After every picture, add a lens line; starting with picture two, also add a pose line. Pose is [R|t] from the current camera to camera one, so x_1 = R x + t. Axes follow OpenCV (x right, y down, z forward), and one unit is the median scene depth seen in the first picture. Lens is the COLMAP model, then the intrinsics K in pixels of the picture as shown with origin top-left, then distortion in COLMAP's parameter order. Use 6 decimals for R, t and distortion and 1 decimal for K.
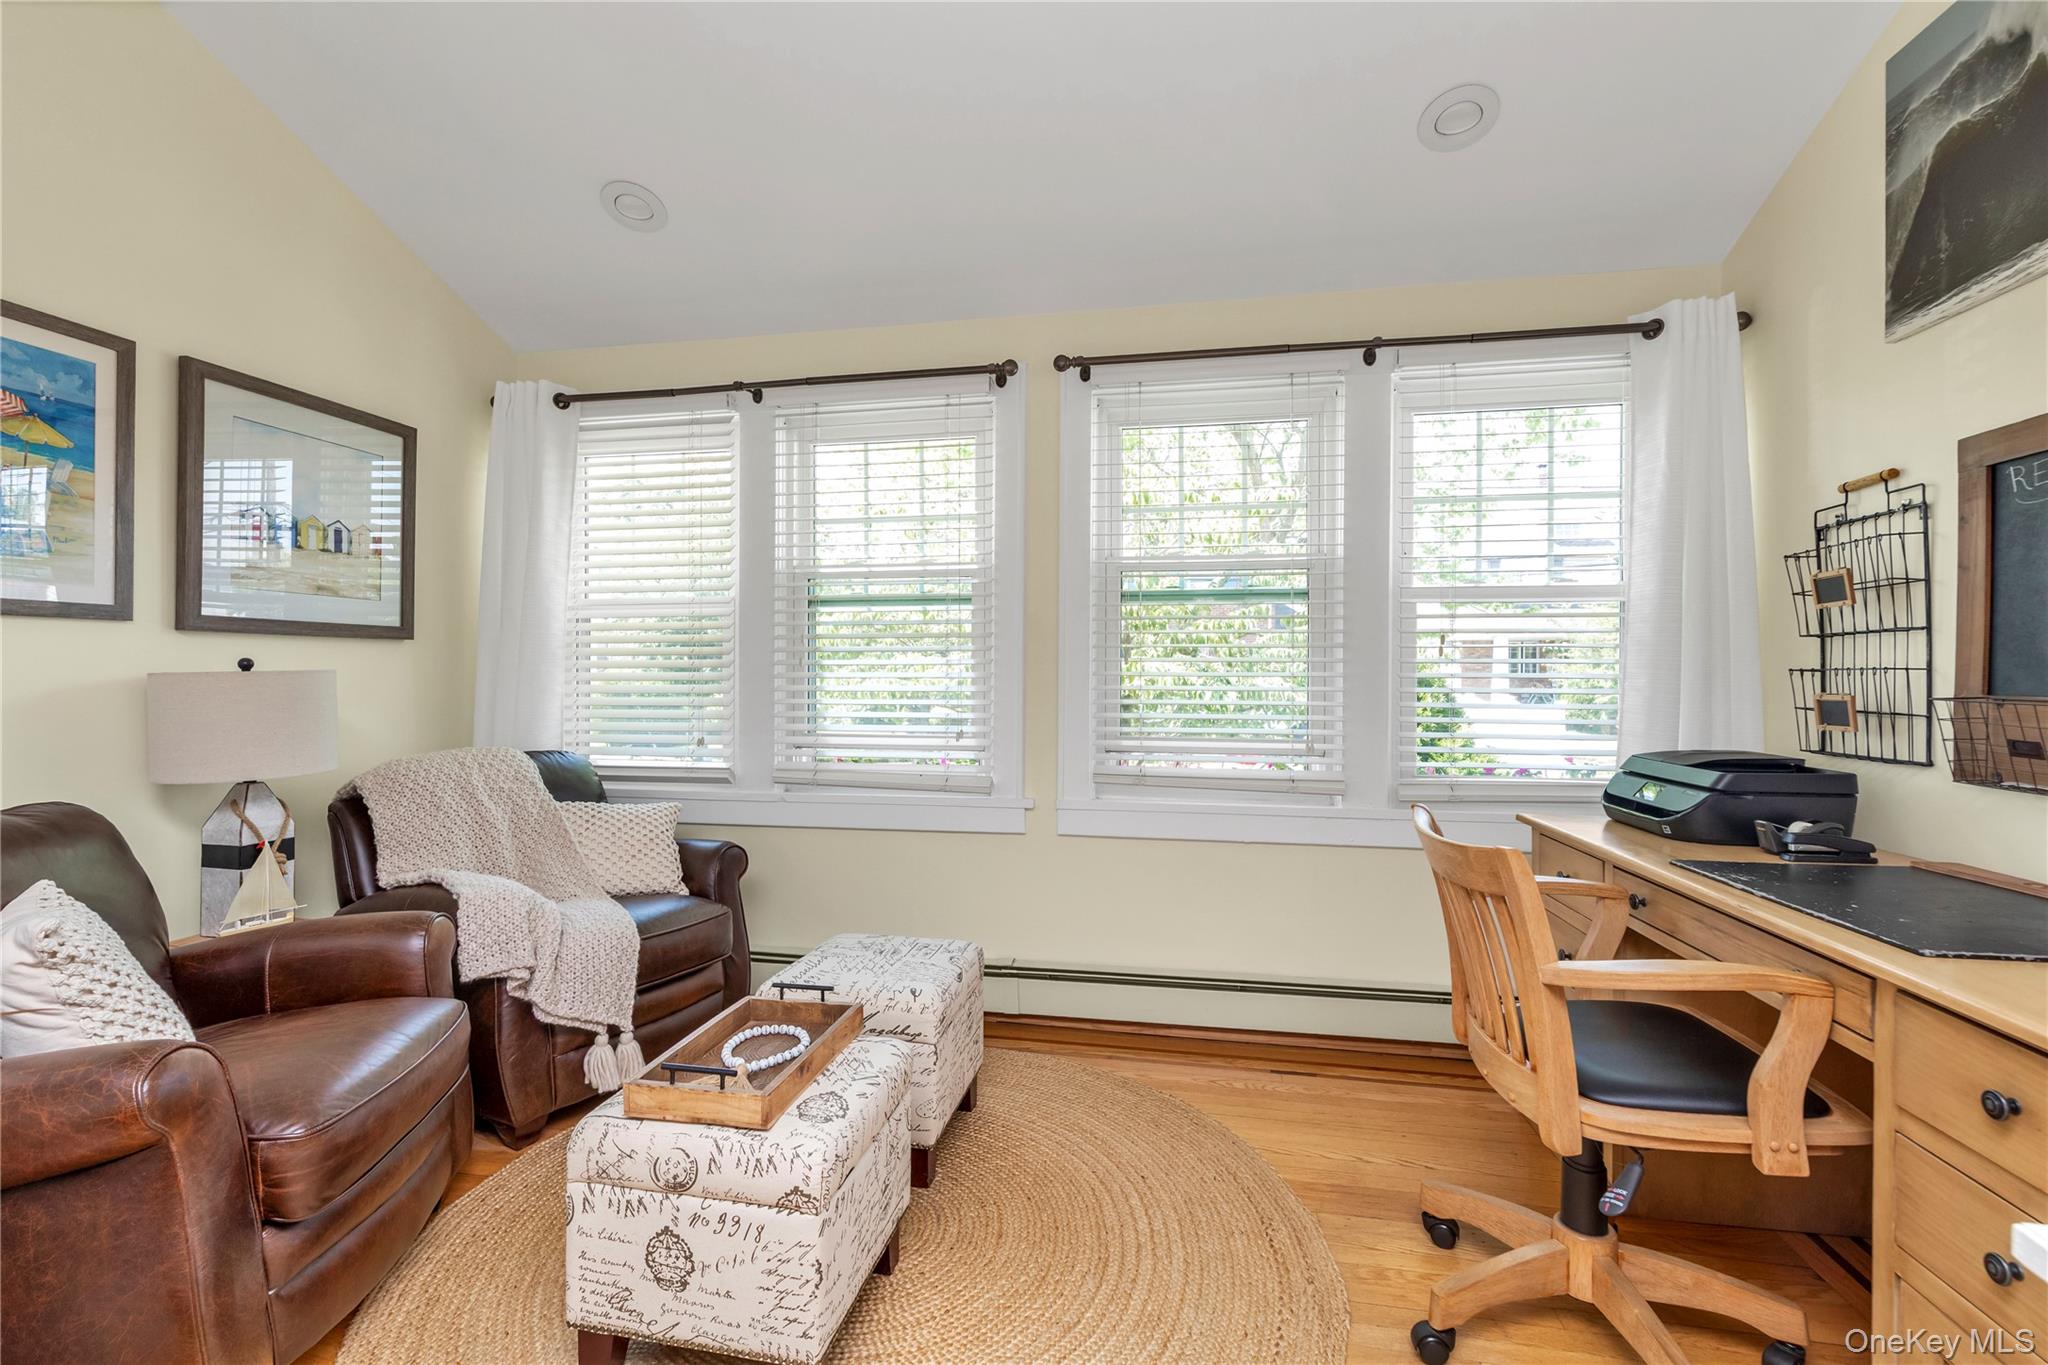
lens RADIAL K [[887.0, 0, 1013.2], [0, 887.0, 668.5], [0, 0, 1]] dist [-0.002563, -0.001165]
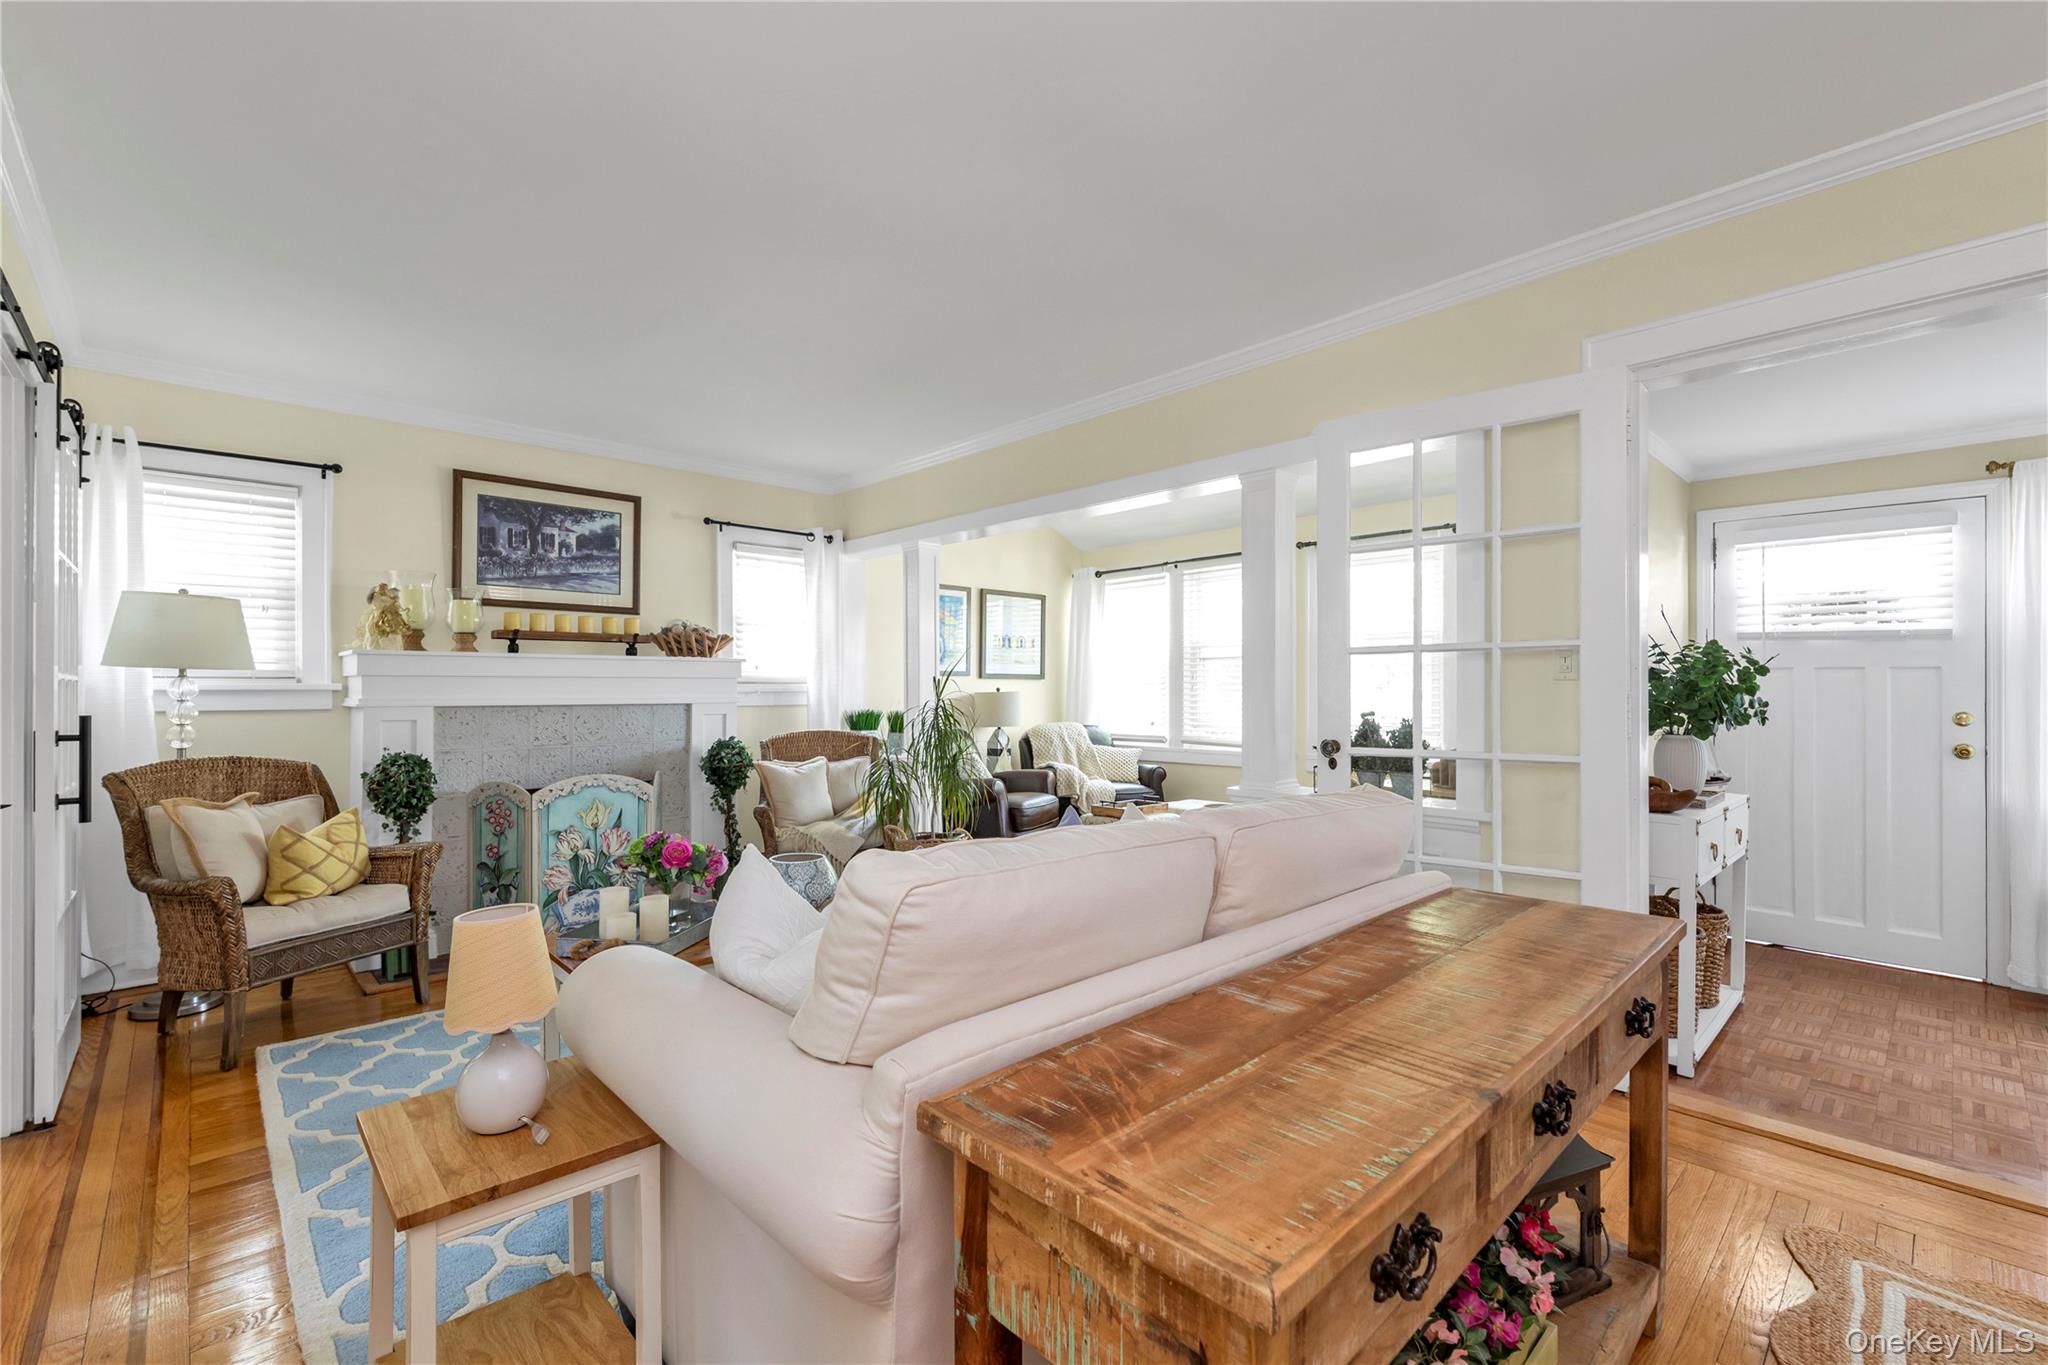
lens RADIAL K [[887.0, 0, 1016.1], [0, 887.0, 688.2], [0, 0, 1]] dist [-0.002563, -0.001165]
pose [[0.809156, -0.003783, -0.587582, 0.800958], [0.001501, 0.999989, -0.004370, 0.002441], [0.587592, 0.002654, 0.809153, -1.180335]]
